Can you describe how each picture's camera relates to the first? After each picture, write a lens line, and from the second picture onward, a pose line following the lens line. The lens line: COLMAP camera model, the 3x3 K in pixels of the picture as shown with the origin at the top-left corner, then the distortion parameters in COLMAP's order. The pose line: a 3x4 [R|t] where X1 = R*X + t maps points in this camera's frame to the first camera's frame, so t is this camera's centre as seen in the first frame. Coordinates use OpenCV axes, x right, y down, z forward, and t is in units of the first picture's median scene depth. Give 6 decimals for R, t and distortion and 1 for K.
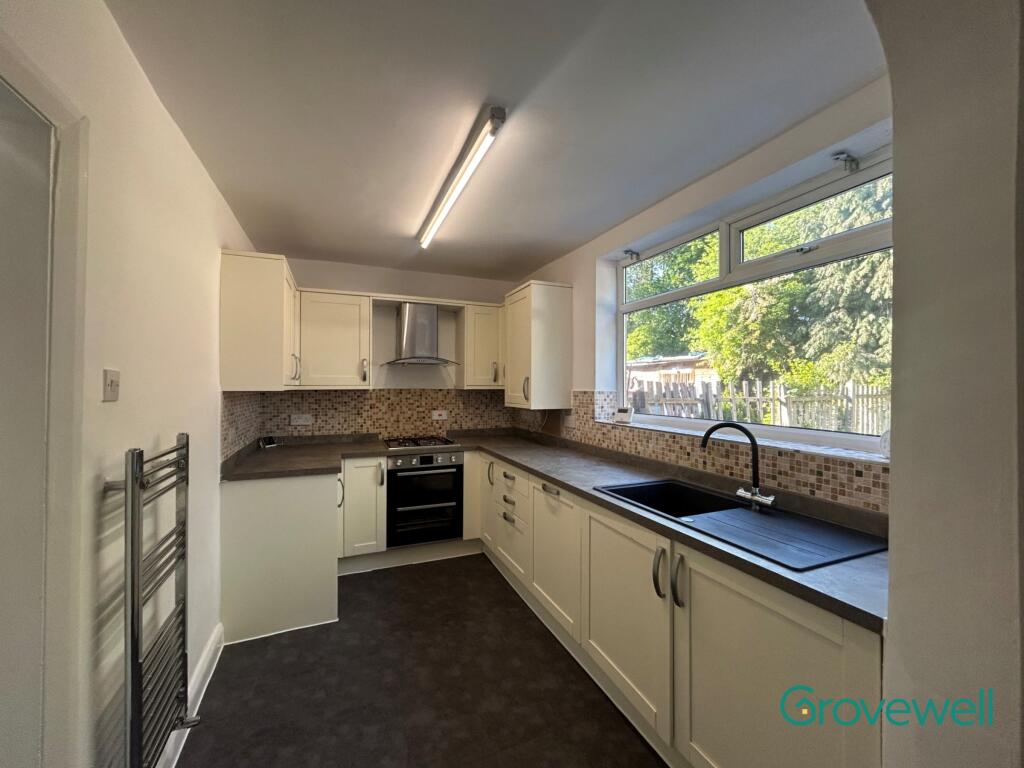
lens RADIAL K [[416.6, 0, 508.4], [0, 416.6, 383.8], [0, 0, 1]] dist [0.012649, 0.000189]
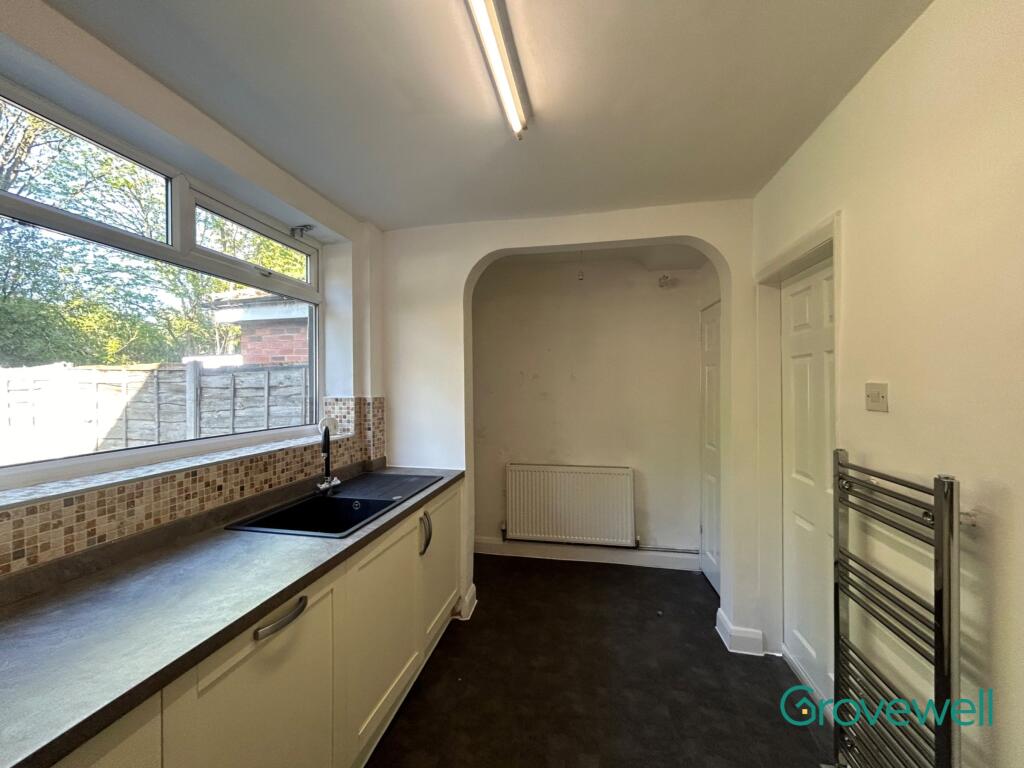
lens RADIAL K [[416.6, 0, 491.5], [0, 416.6, 383.8], [0, 0, 1]] dist [0.012649, 0.000189]
pose [[-0.804170, 0.000892, 0.594399, -0.412308], [-0.001504, 0.999993, -0.003536, -0.014443], [-0.594398, -0.003737, -0.804163, 1.370873]]
